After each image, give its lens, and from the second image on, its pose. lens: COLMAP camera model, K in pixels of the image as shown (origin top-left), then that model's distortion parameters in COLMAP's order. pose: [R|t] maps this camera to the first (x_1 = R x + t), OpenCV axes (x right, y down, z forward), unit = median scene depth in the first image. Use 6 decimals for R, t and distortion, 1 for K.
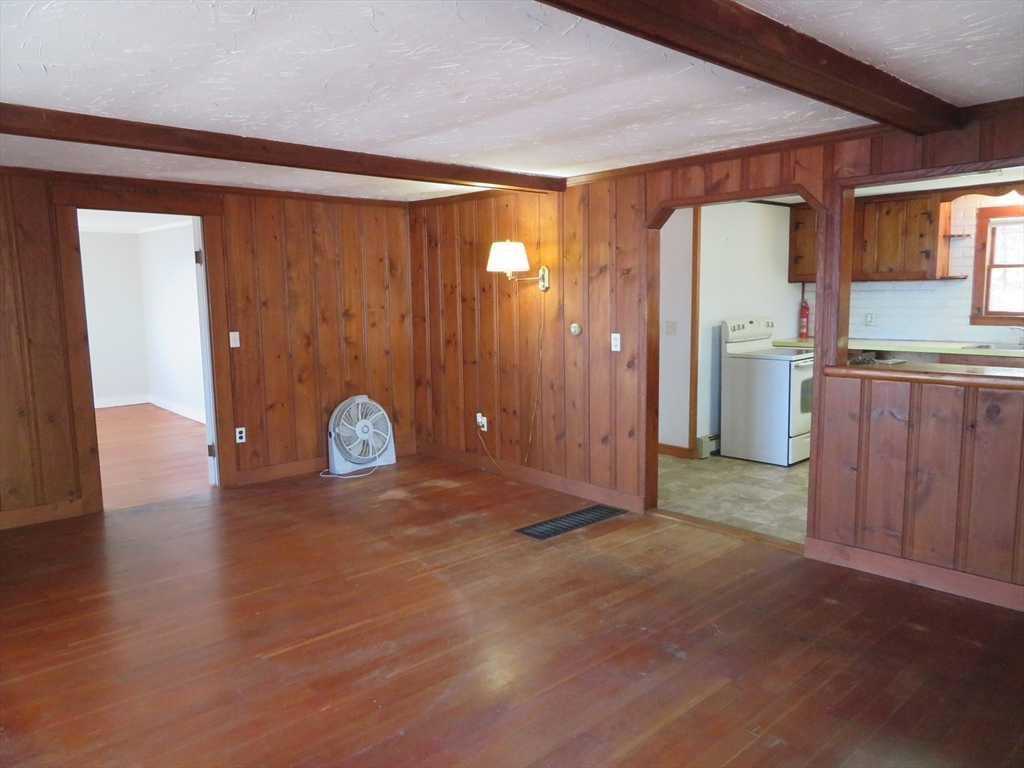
lens RADIAL K [[731.7, 0, 510.2], [0, 731.7, 389.6], [0, 0, 1]] dist [-0.012444, 0.011638]
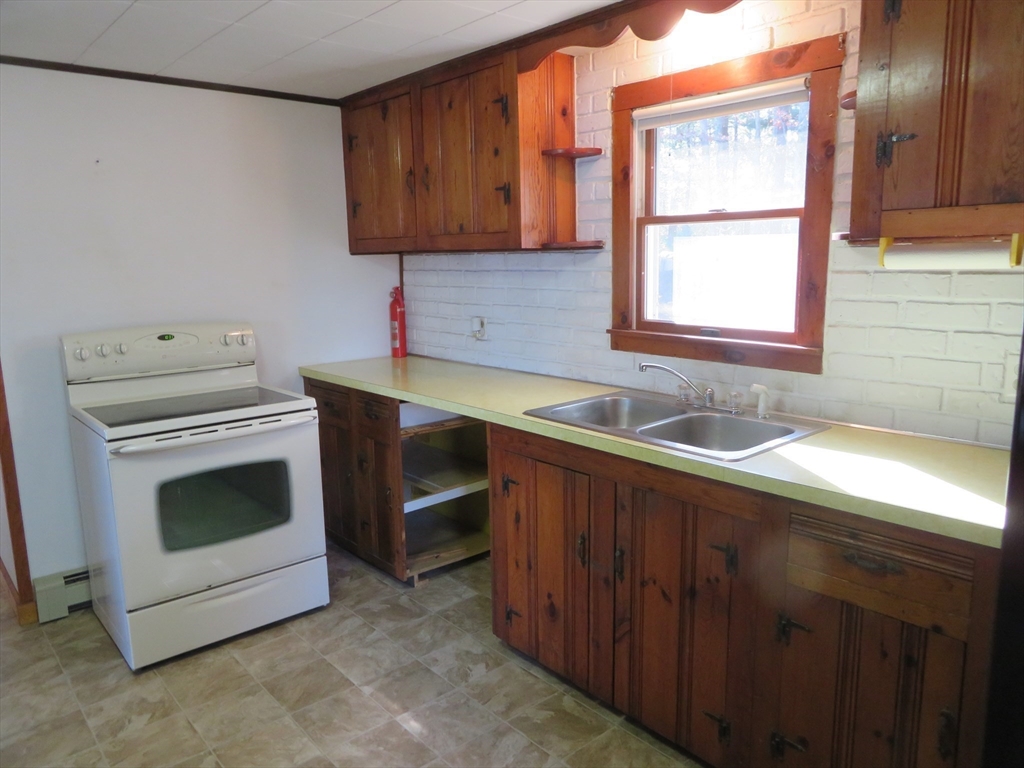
lens RADIAL K [[731.7, 0, 510.6], [0, 731.7, 384.2], [0, 0, 1]] dist [-0.012444, 0.011638]
pose [[0.999174, 0.012386, -0.038705, 0.589889], [-0.011021, 0.999316, 0.035303, -0.082903], [0.039116, -0.034848, 0.998627, 0.540607]]
